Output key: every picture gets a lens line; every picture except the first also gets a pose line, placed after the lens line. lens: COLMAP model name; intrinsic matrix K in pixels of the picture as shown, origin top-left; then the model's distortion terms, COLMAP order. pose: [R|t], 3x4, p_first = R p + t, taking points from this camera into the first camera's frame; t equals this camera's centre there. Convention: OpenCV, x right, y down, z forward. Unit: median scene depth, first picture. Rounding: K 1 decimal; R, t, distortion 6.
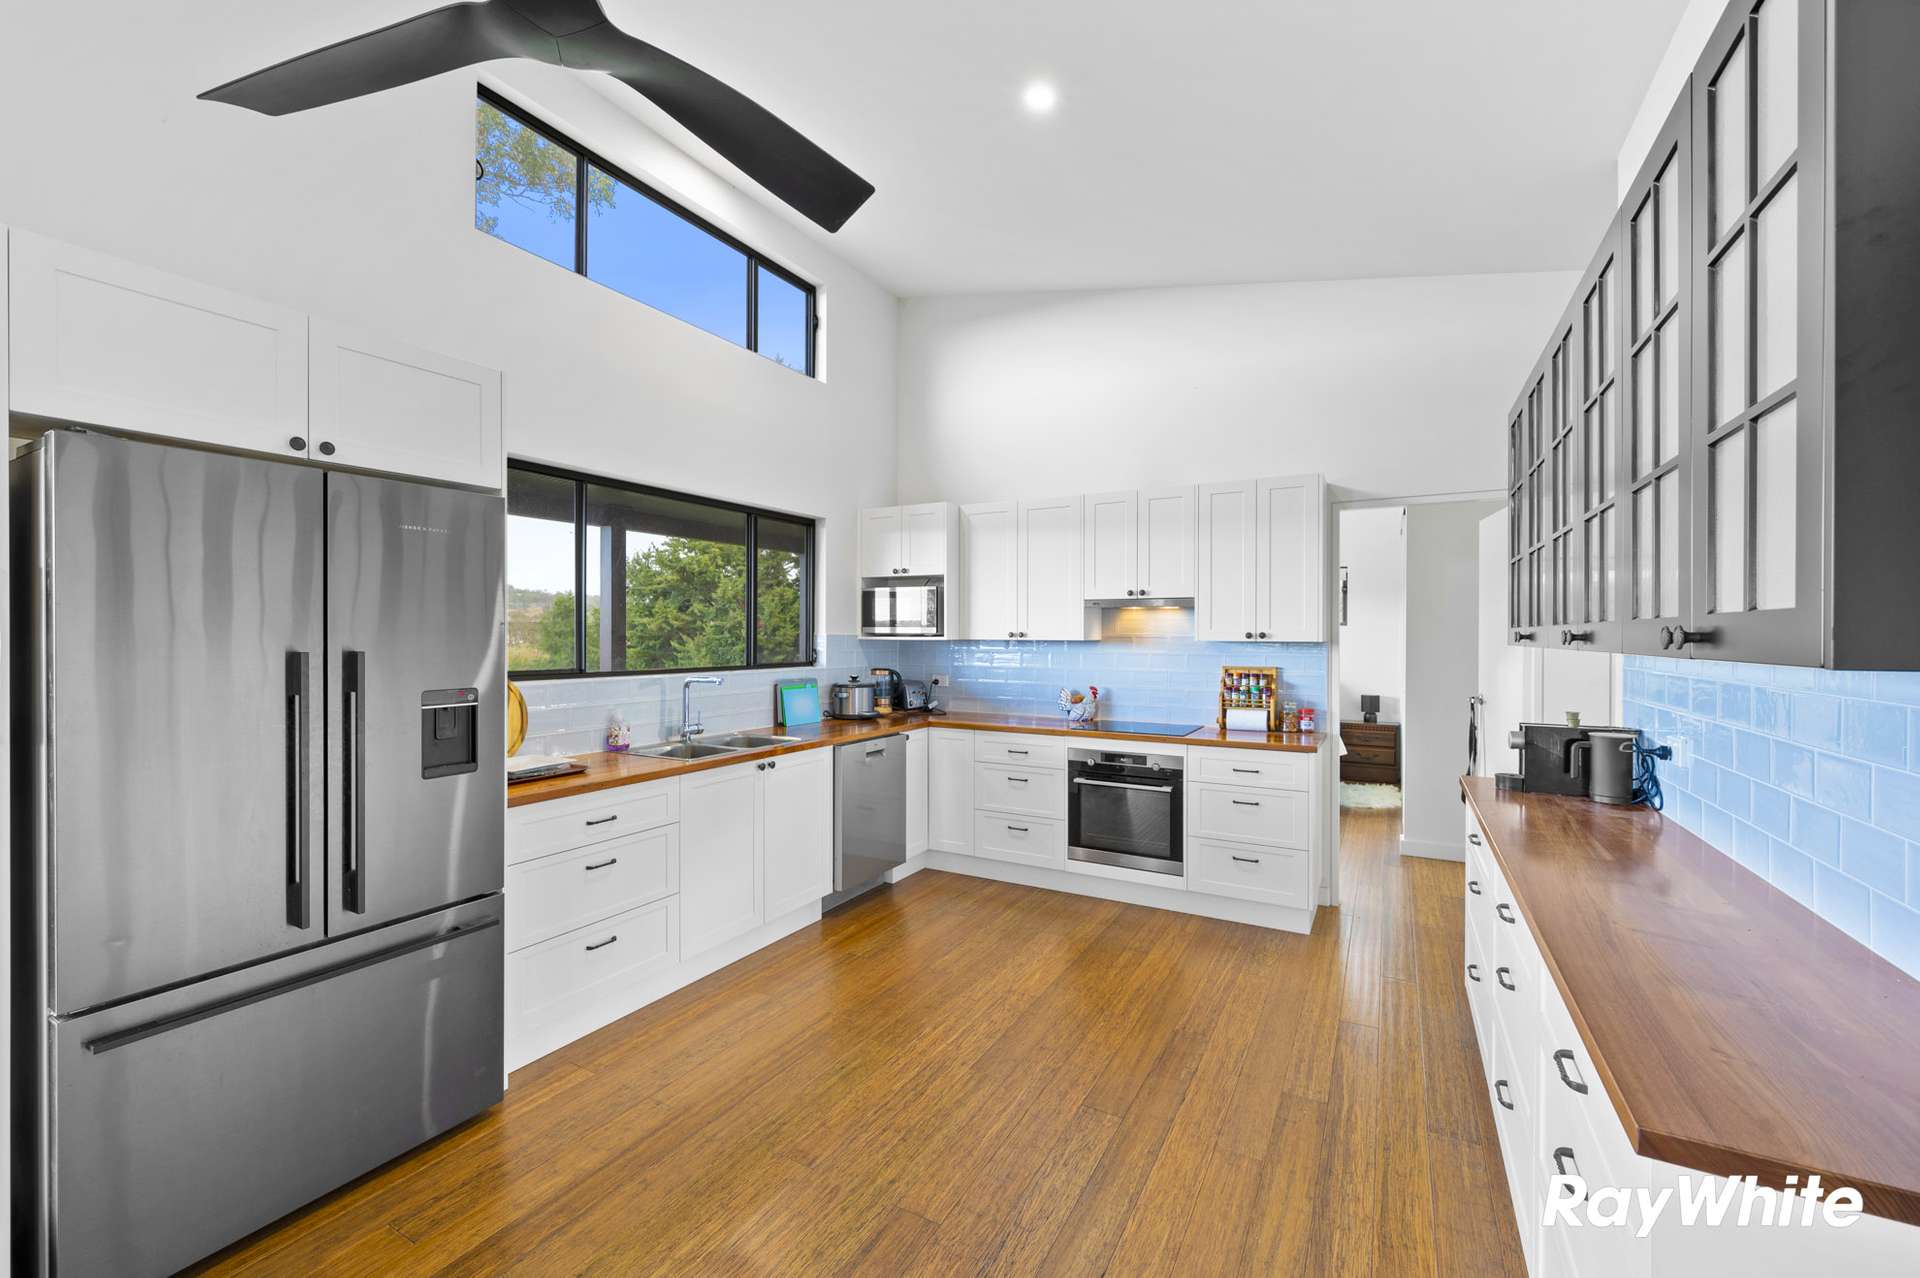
lens RADIAL K [[768.2, 0, 948.4], [0, 768.2, 634.8], [0, 0, 1]] dist [0.001257, 0.000303]
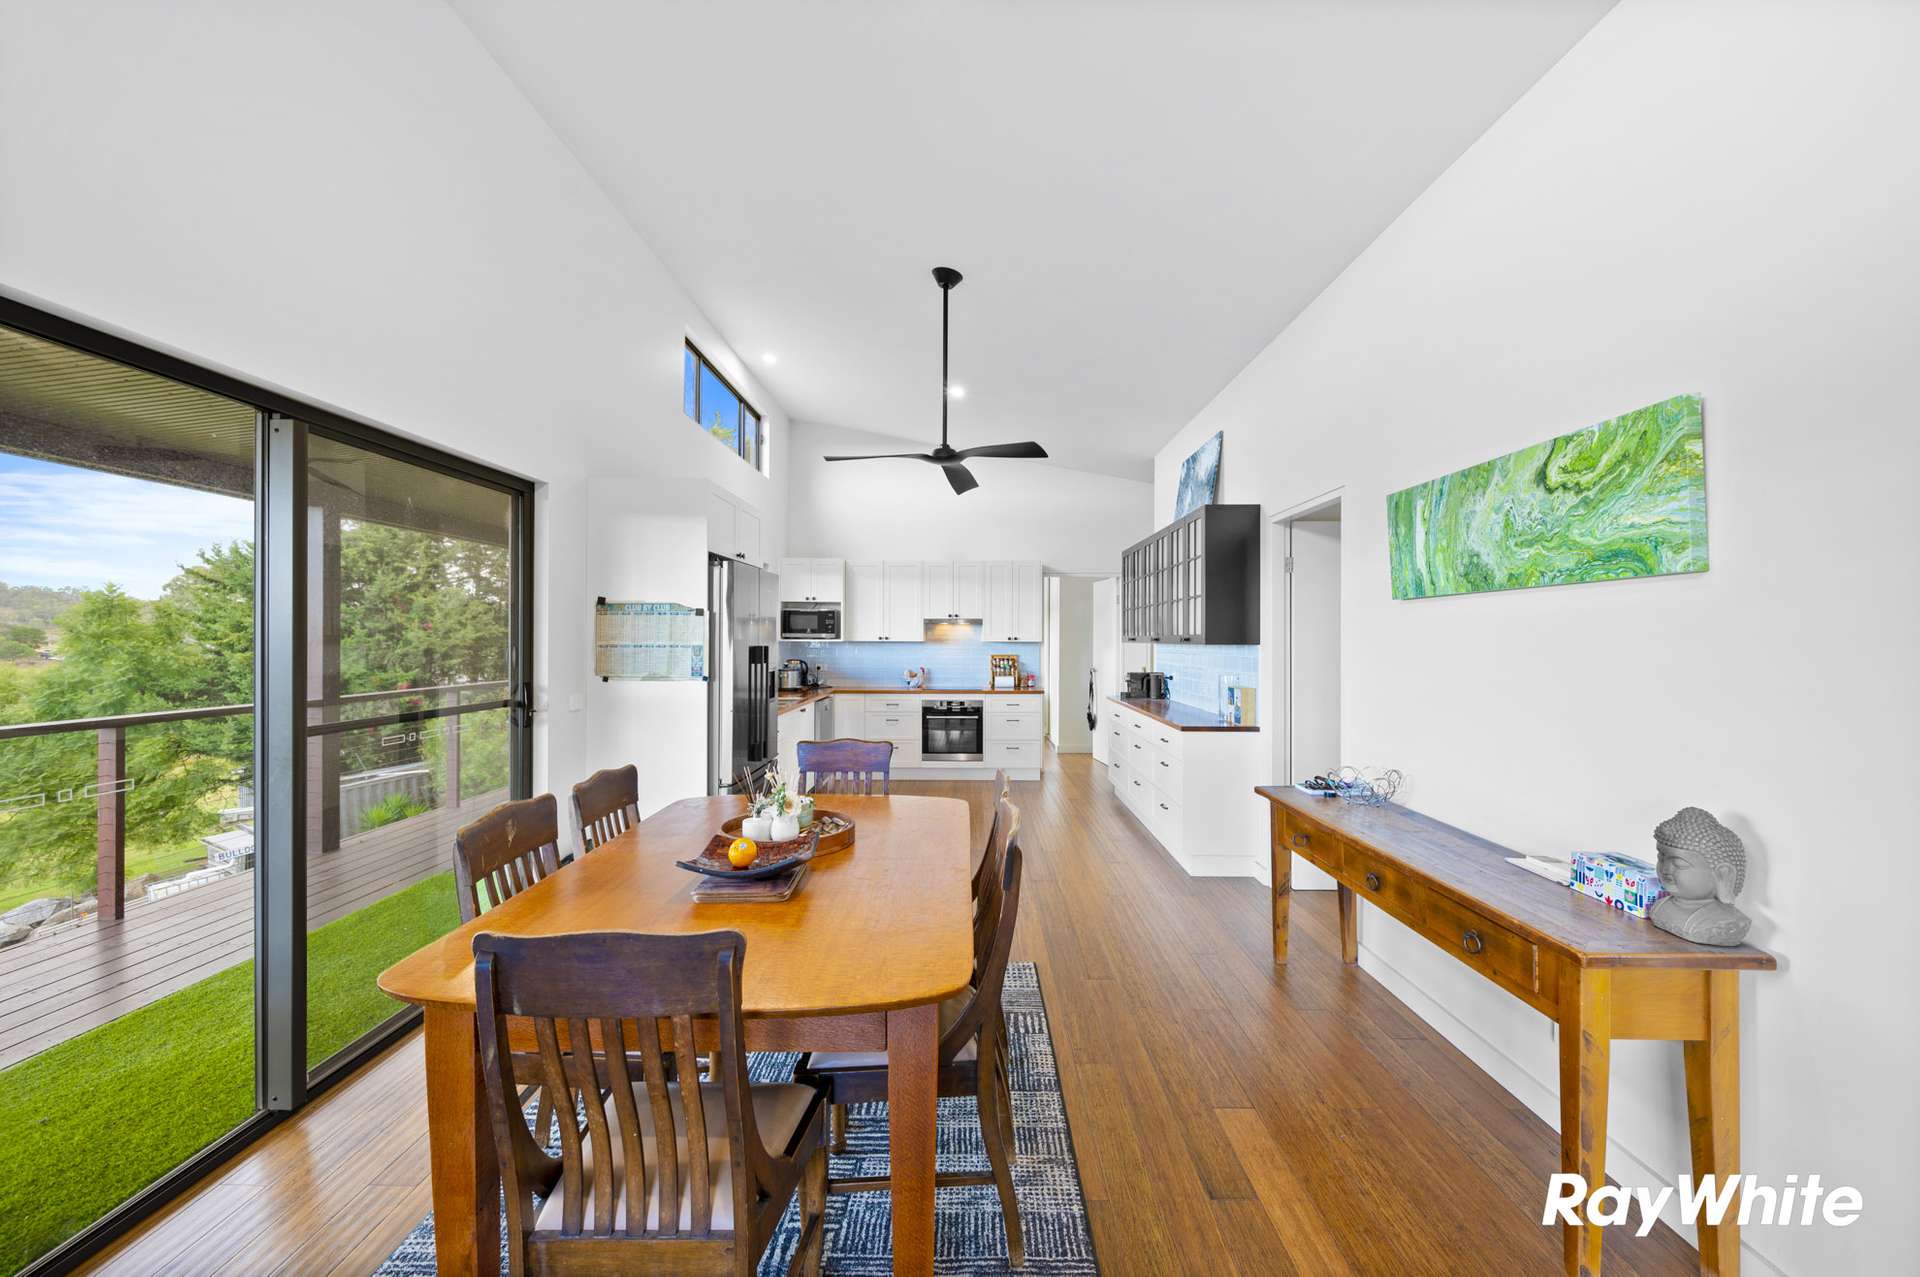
lens RADIAL K [[768.2, 0, 961.3], [0, 768.2, 637.1], [0, 0, 1]] dist [0.001257, 0.000303]
pose [[0.863255, 0.001858, 0.504765, -0.680954], [-0.001367, 0.999998, -0.001343, -0.000767], [-0.504766, 0.000470, 0.863256, -0.622287]]
